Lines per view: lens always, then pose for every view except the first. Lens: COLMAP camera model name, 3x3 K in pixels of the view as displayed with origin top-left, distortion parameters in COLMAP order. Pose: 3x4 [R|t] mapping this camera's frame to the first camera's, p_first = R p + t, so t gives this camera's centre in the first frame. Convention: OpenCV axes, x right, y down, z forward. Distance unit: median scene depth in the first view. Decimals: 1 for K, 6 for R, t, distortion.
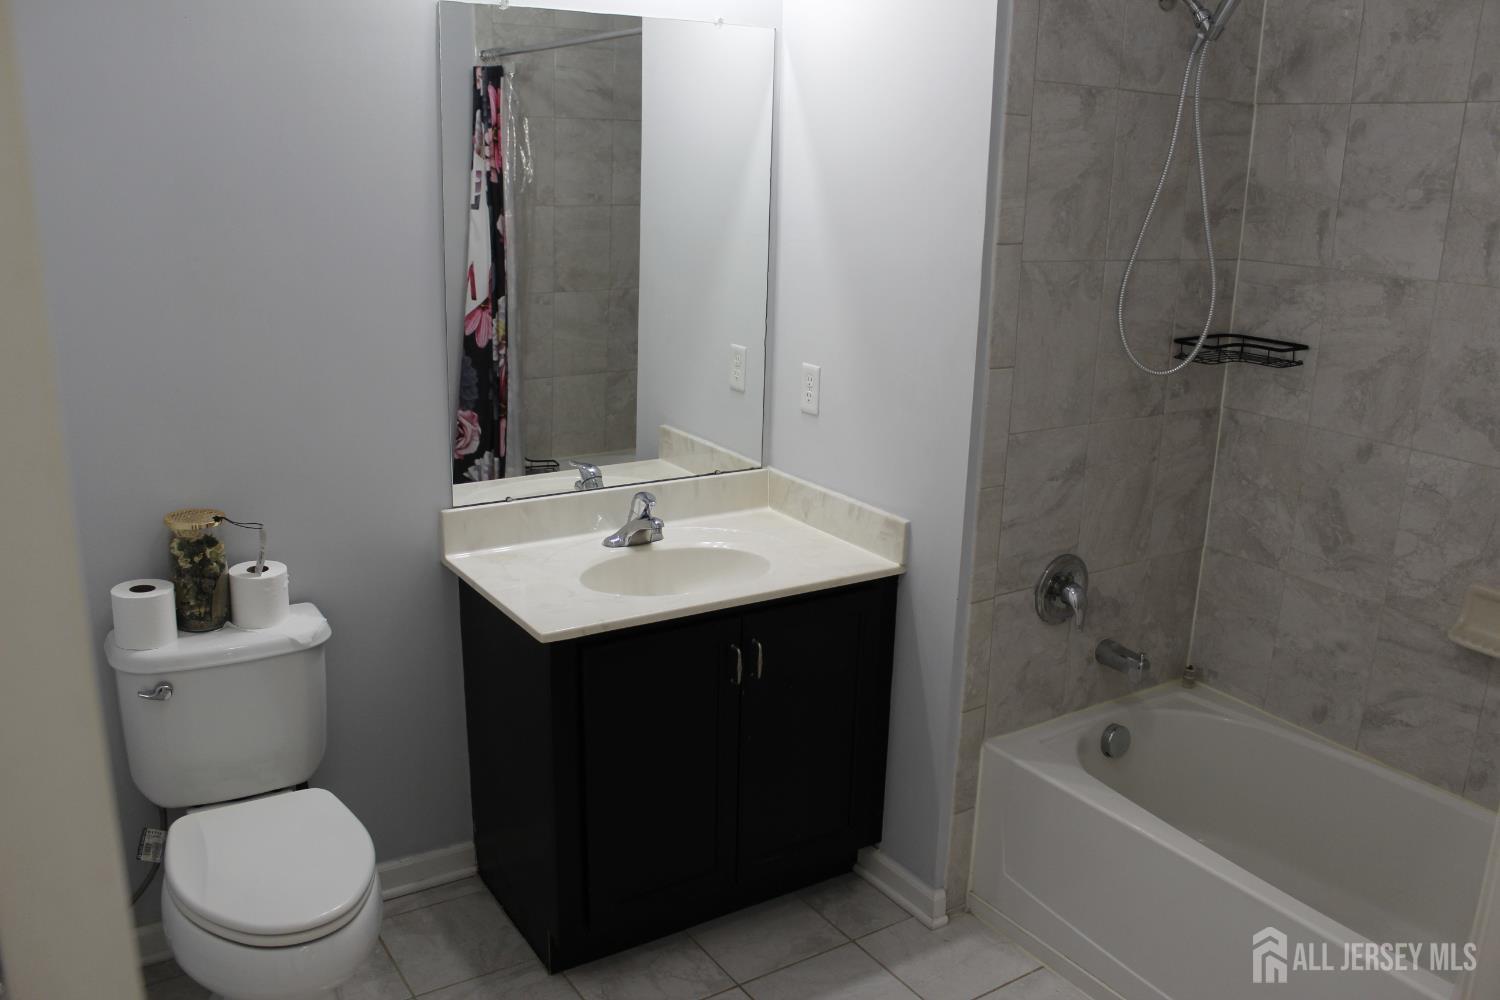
lens RADIAL K [[1251.2, 0, 750.0], [0, 1251.2, 500.0], [0, 0, 1]] dist [-0.164956, 0.145869]
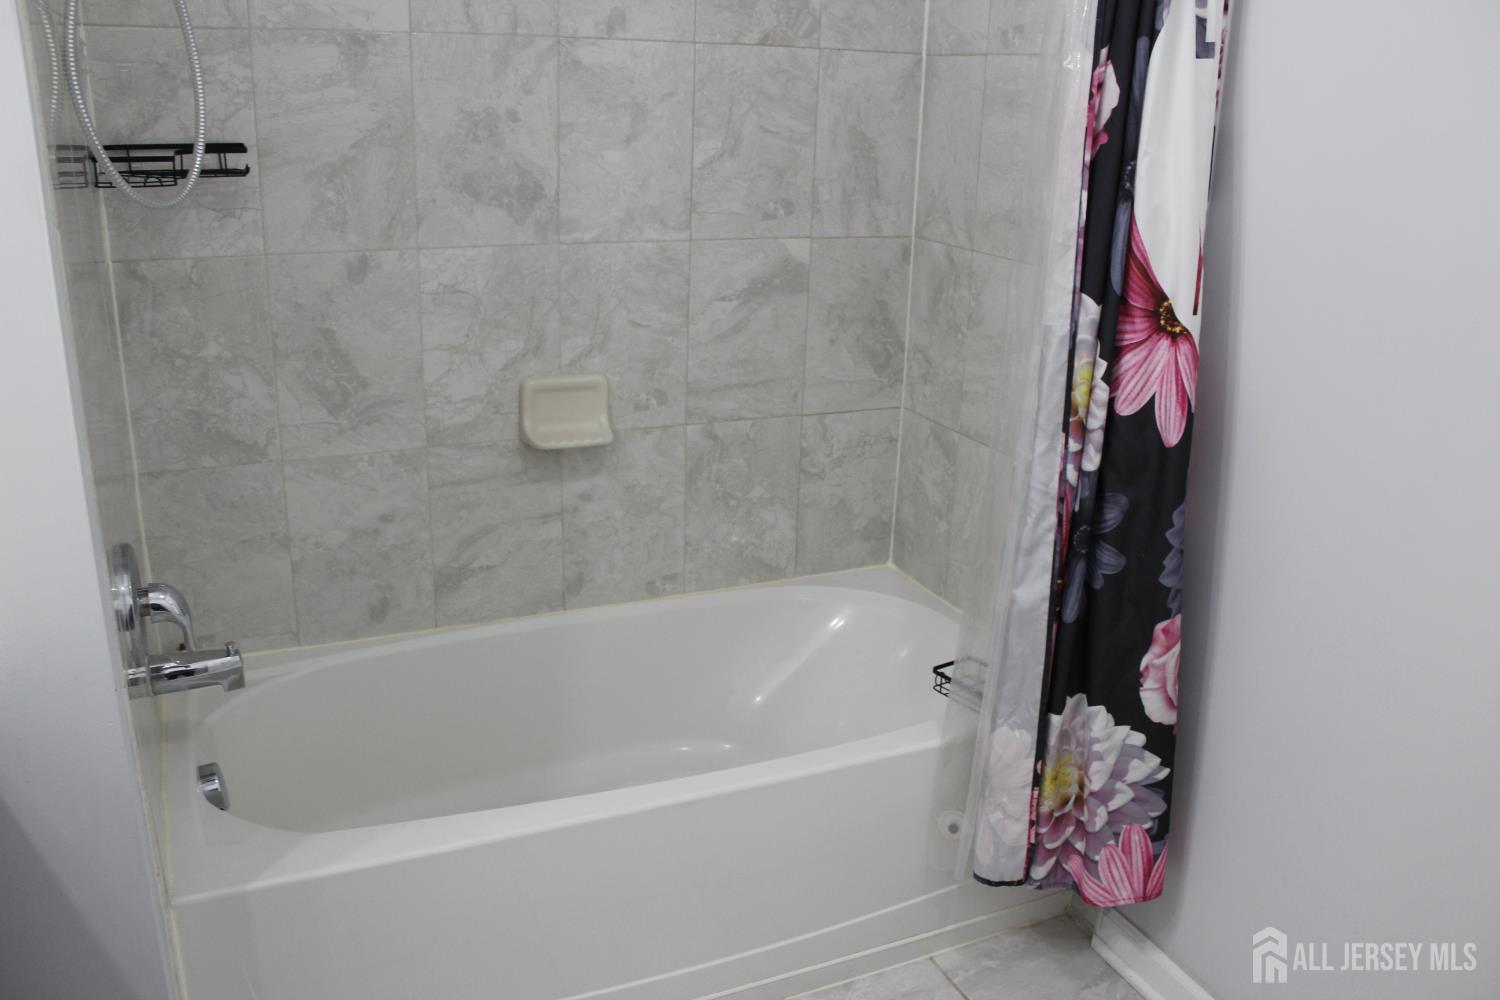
lens RADIAL K [[1251.2, 0, 750.0], [0, 1251.2, 500.0], [0, 0, 1]] dist [-0.164956, 0.145869]
pose [[0.146076, -0.344935, 0.927190, -0.227853], [0.237473, 0.922066, 0.305616, -0.082944], [-0.960348, 0.175540, 0.216604, 0.619374]]
